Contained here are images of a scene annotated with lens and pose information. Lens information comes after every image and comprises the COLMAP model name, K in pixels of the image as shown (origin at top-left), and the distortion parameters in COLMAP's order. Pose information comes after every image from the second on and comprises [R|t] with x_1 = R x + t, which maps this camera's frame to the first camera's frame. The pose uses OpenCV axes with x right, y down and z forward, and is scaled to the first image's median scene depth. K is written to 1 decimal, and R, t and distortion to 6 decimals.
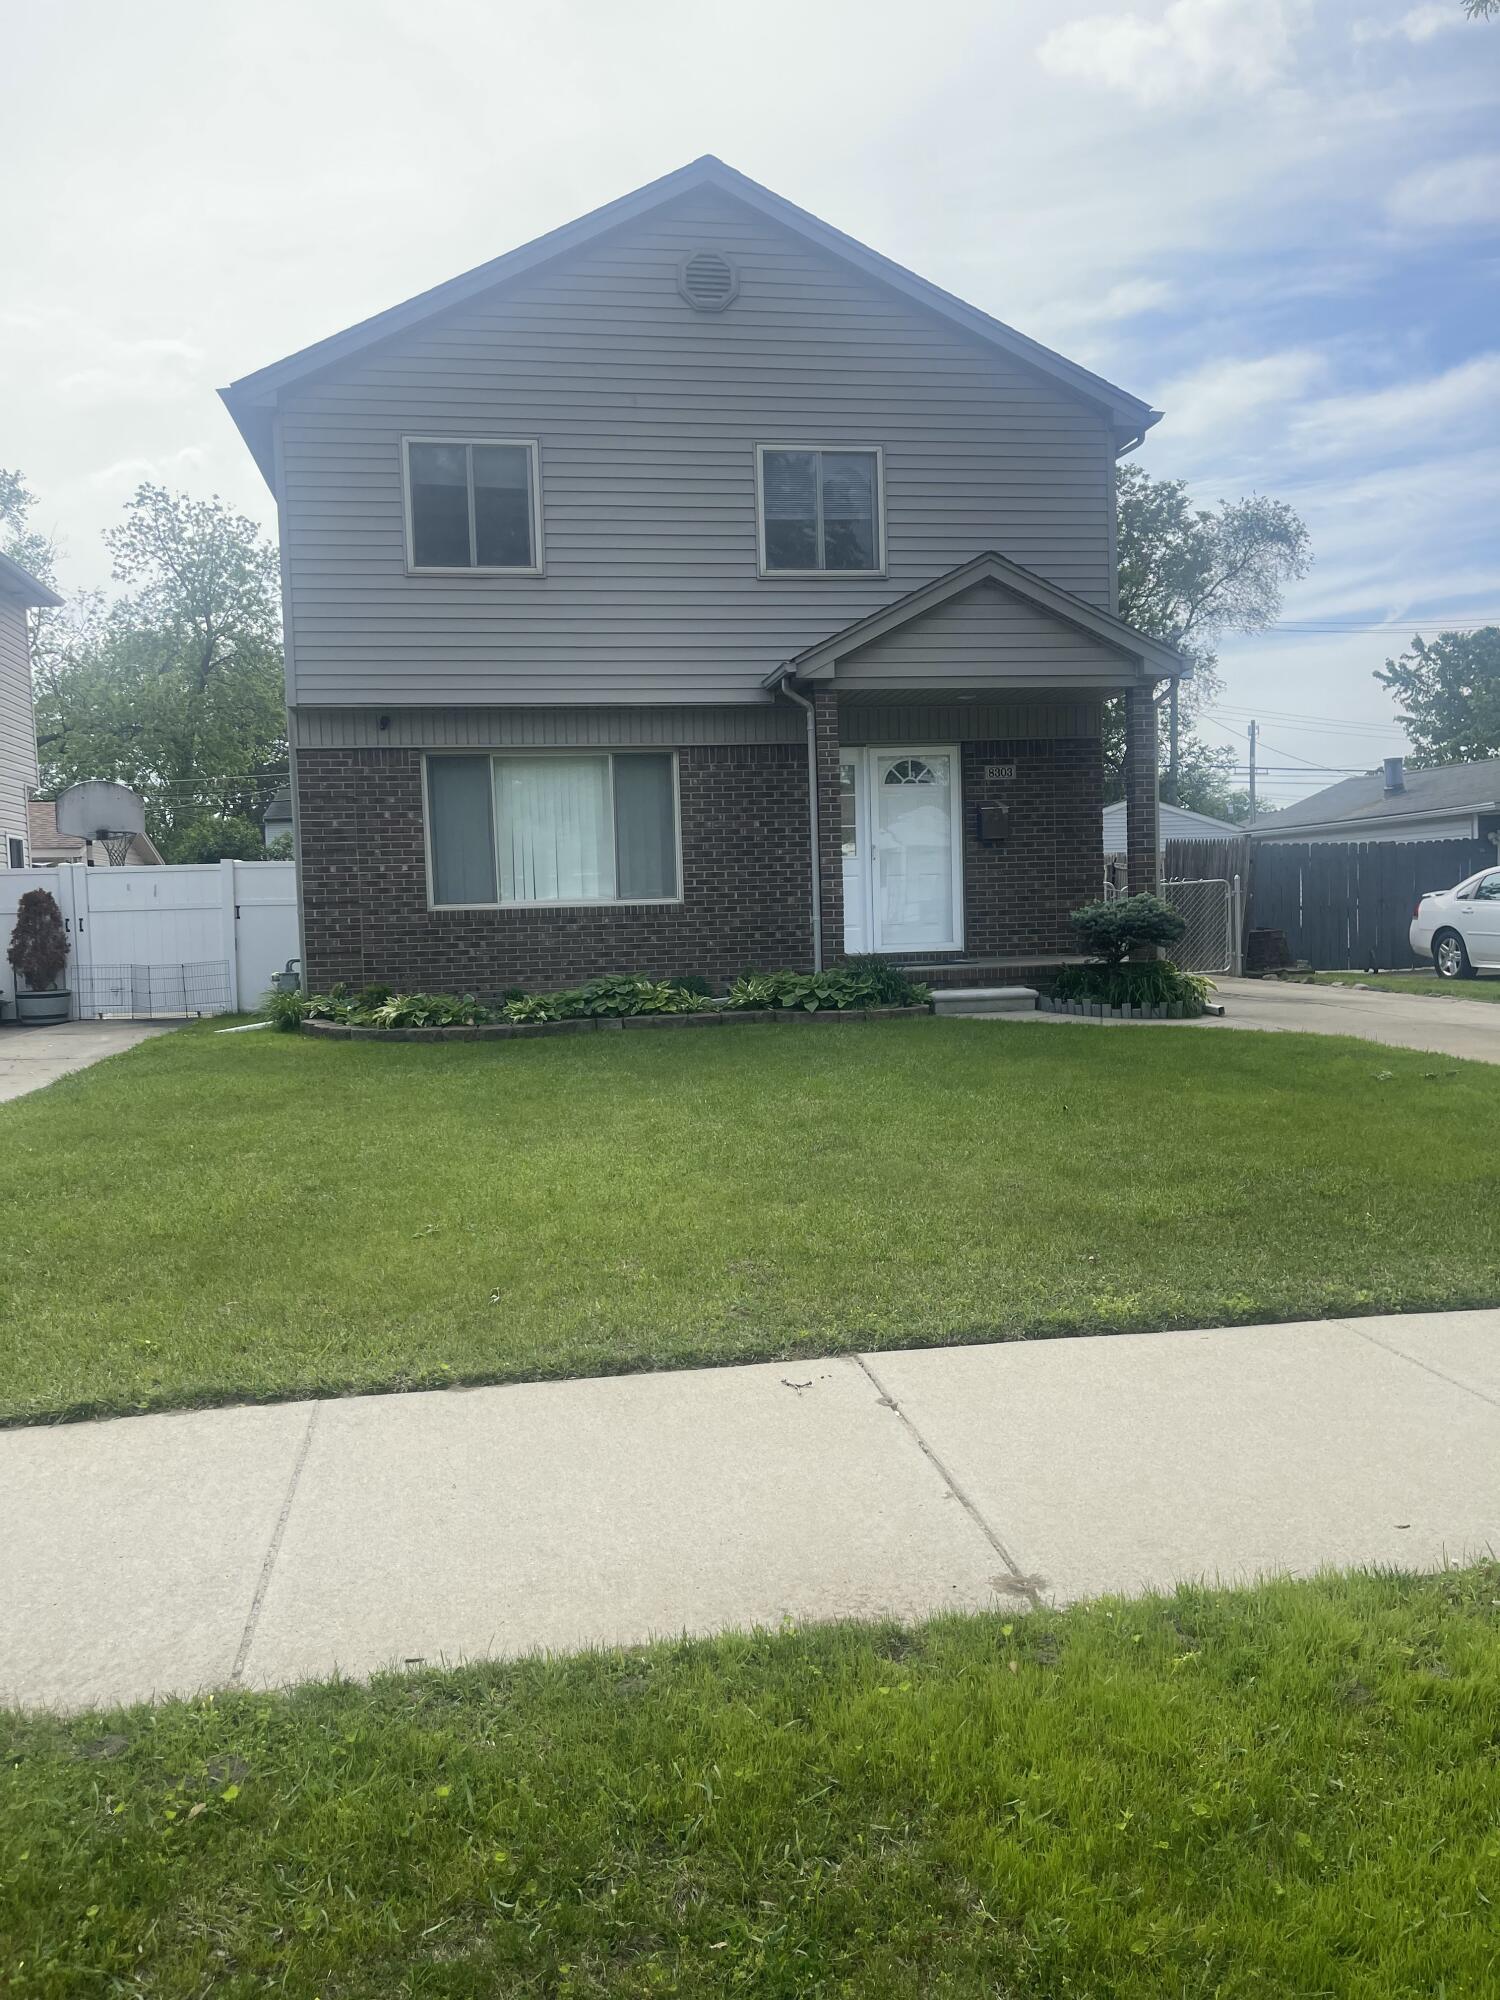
lens RADIAL K [[1476.1, 0, 752.6], [0, 1476.1, 965.5], [0, 0, 1]] dist [0.070754, -0.000936]
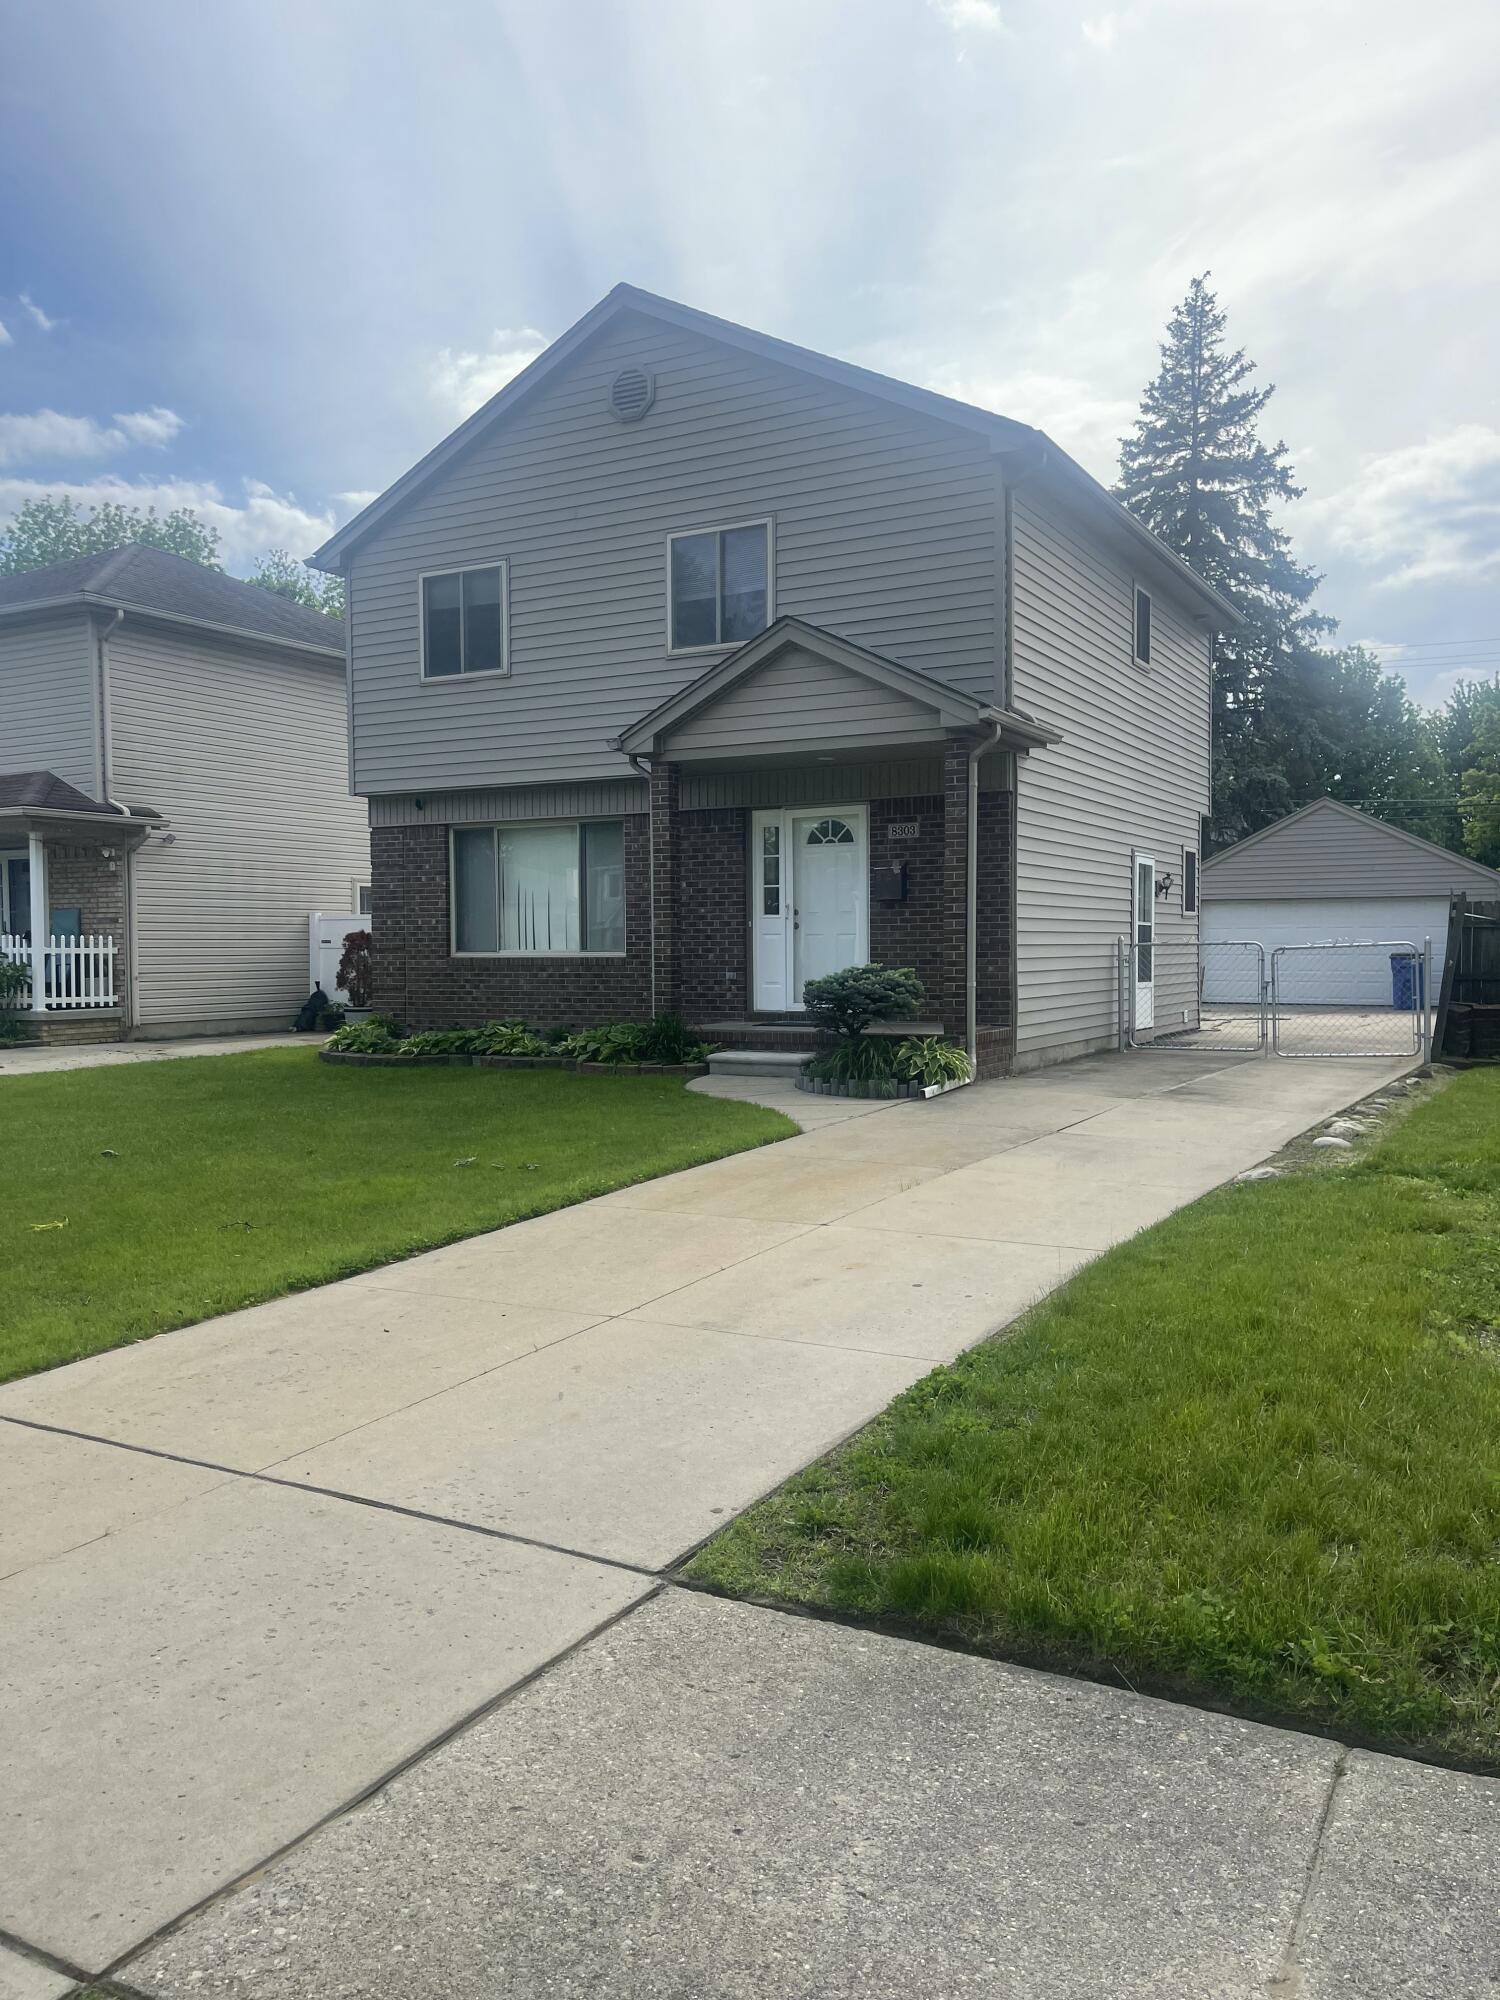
lens RADIAL K [[1503.1, 0, 751.4], [0, 1503.1, 993.2], [0, 0, 1]] dist [0.082112, -0.109763]
pose [[0.785657, 0.045370, -0.616997, 0.734927], [-0.041698, 0.998923, 0.020359, -0.042562], [0.617256, 0.009733, 0.786702, 0.177555]]
